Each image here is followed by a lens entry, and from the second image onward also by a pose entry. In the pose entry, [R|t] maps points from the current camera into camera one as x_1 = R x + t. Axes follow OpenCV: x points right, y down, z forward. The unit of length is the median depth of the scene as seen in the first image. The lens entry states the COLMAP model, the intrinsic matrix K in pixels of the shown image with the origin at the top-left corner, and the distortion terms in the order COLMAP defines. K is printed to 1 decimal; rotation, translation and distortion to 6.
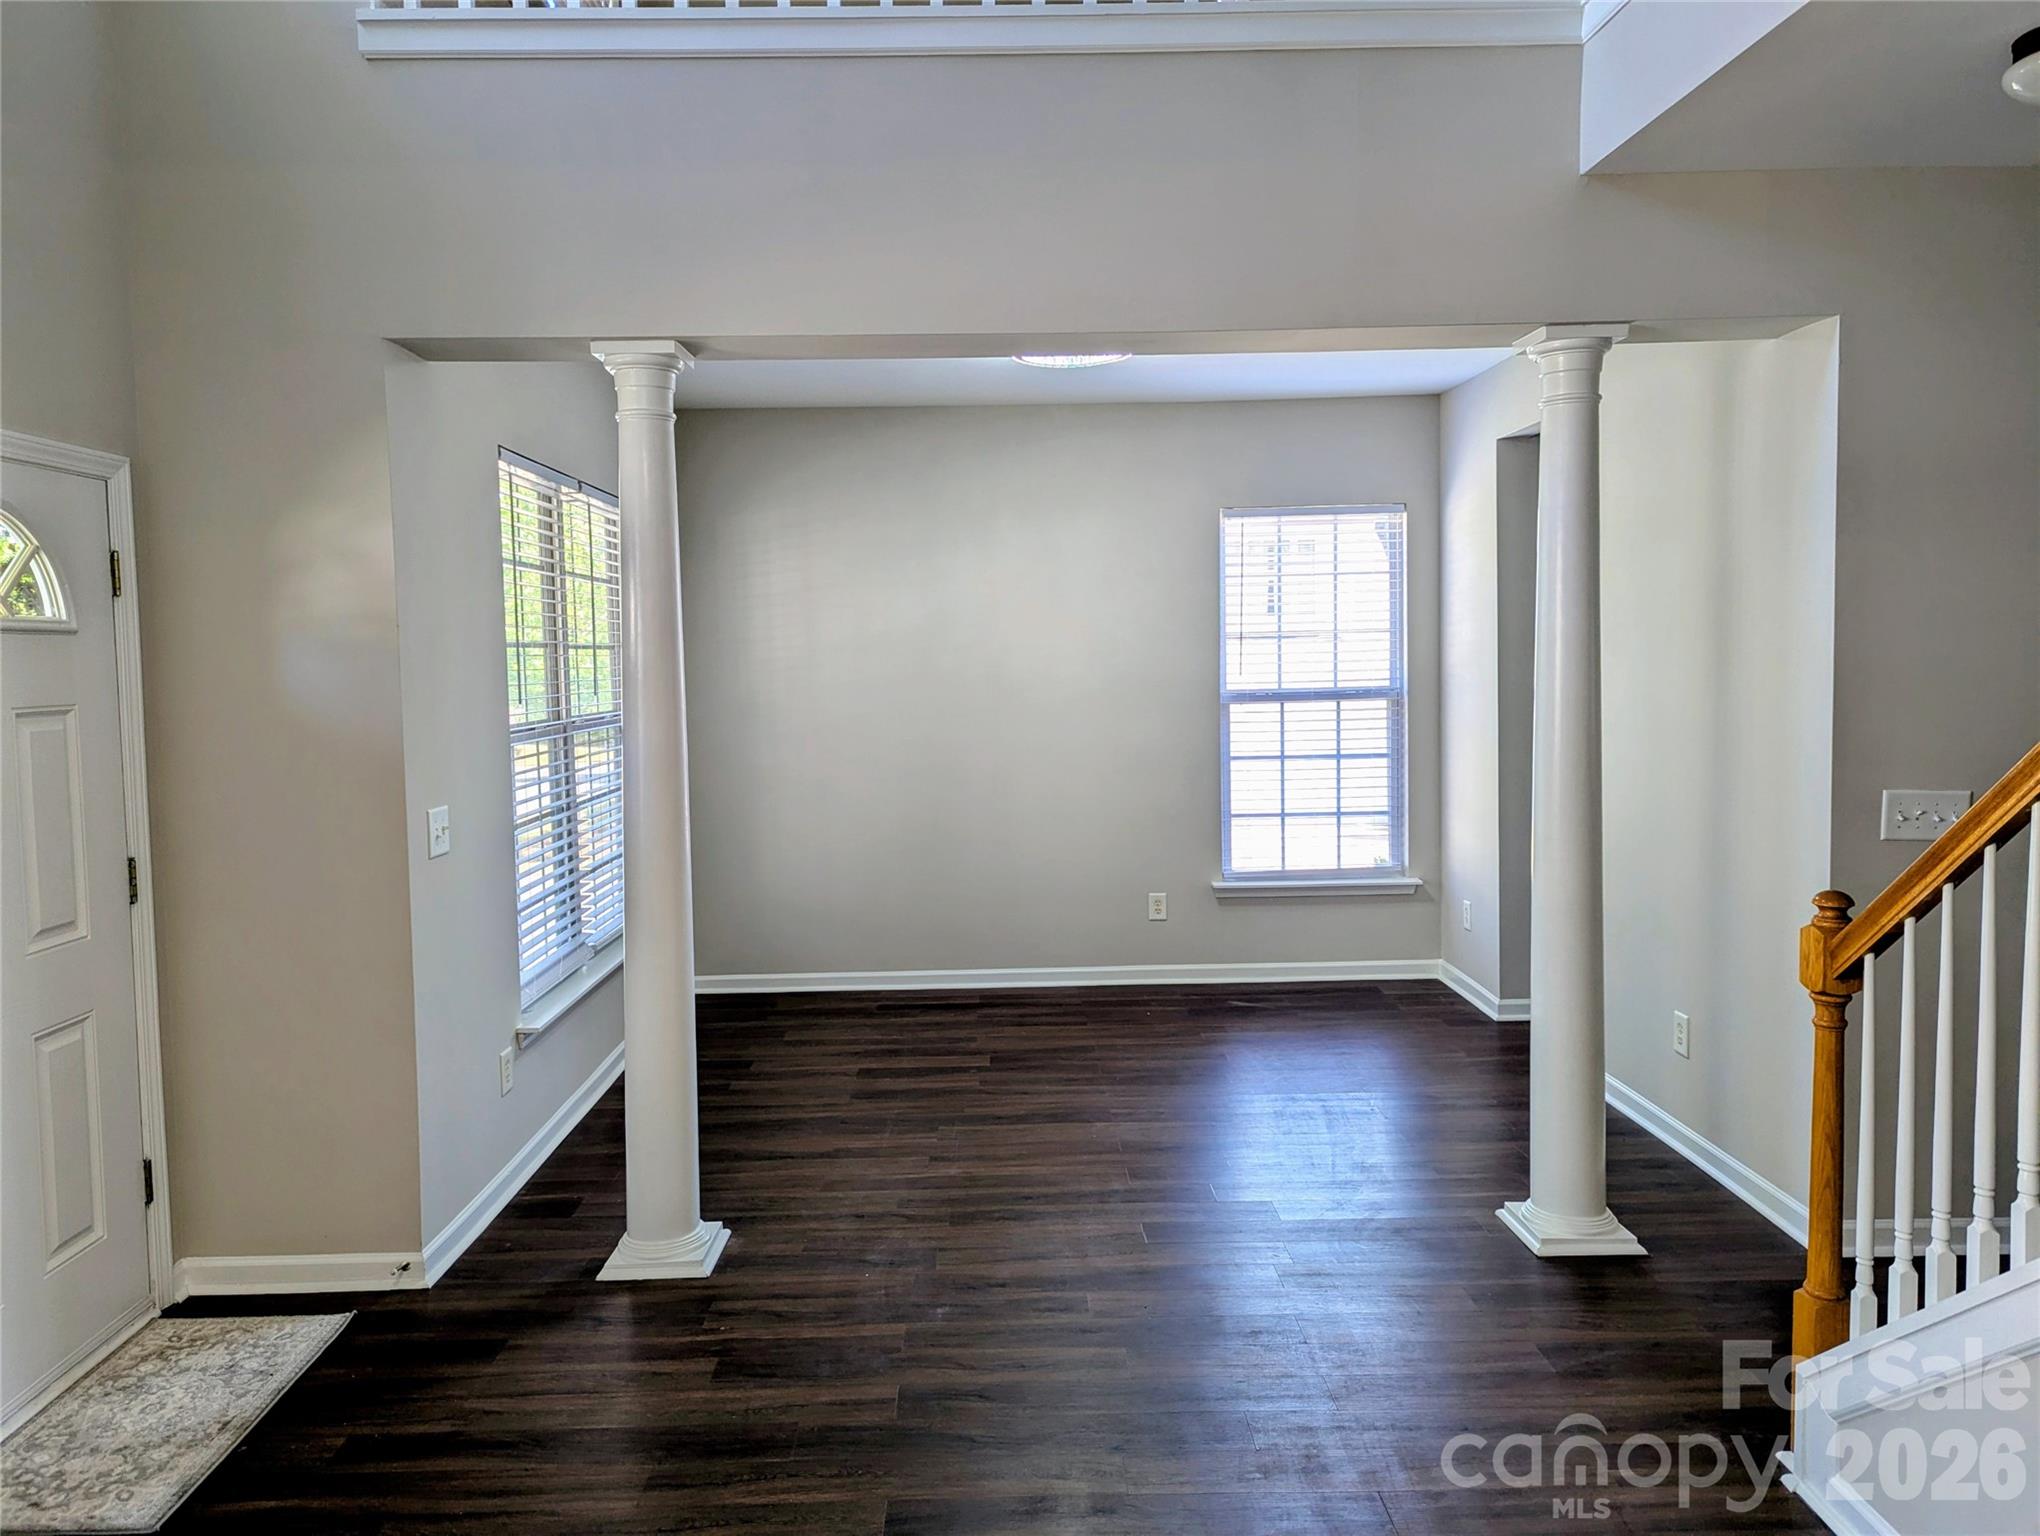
lens RADIAL K [[1446.0, 0, 978.2], [0, 1446.0, 751.3], [0, 0, 1]] dist [0.059738, -0.054398]
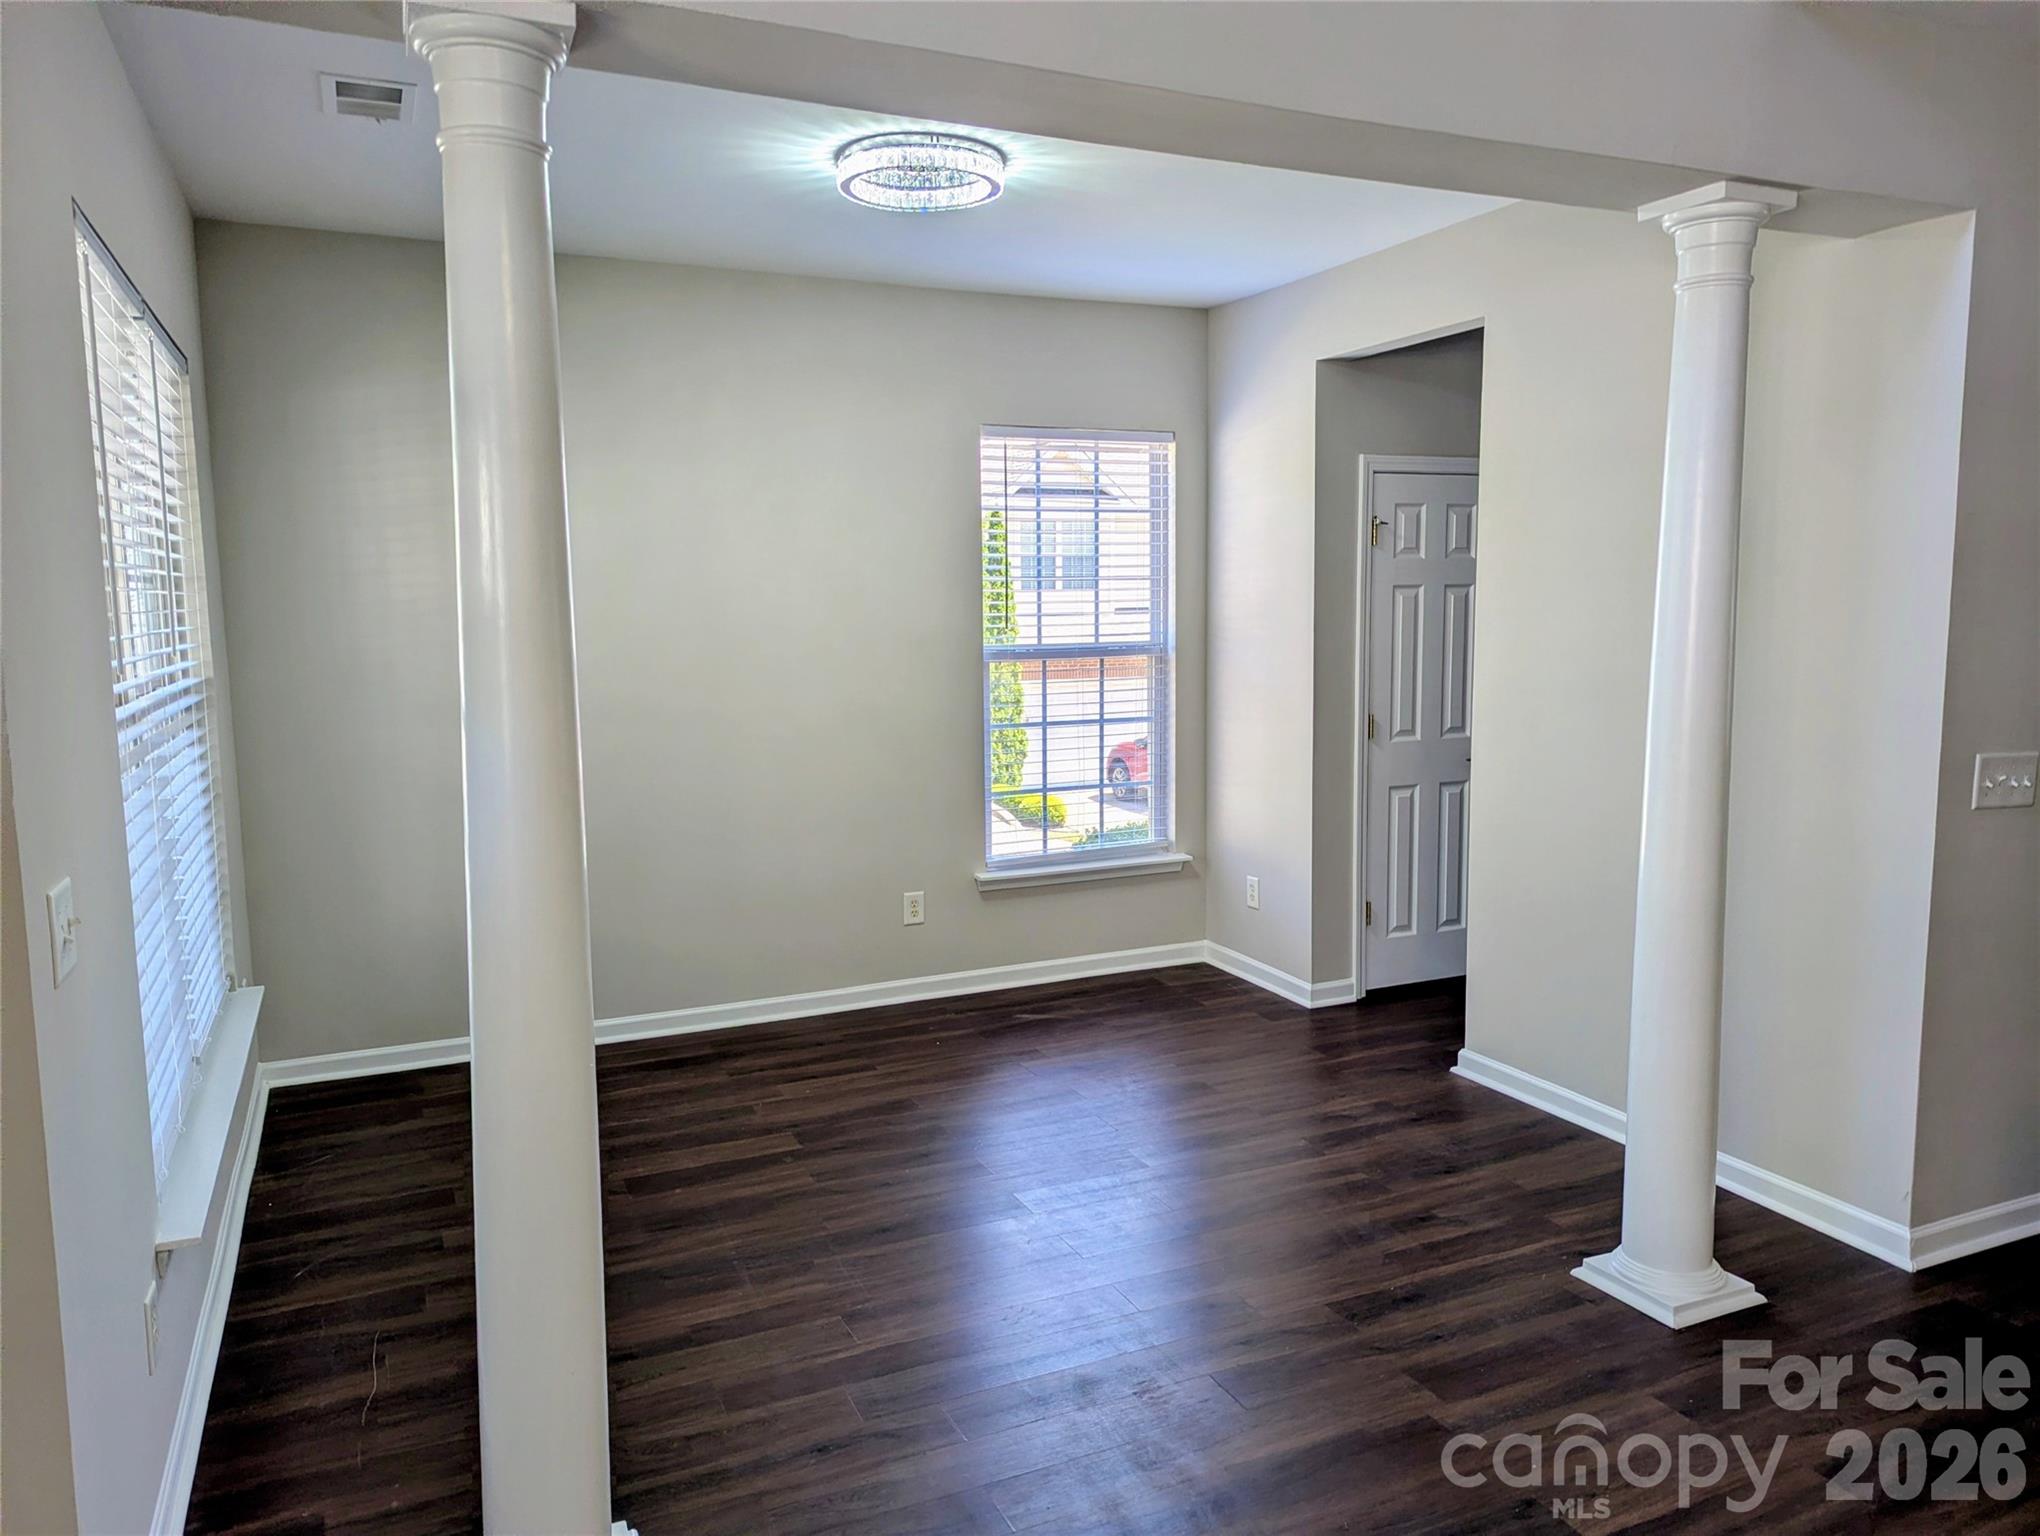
lens RADIAL K [[1446.0, 0, 1021.6], [0, 1446.0, 775.8], [0, 0, 1]] dist [0.059738, -0.054398]
pose [[0.909990, -0.039311, 0.412763, -0.160371], [0.019186, 0.998421, 0.052789, -0.010850], [-0.414186, -0.040118, 0.909308, 0.230776]]
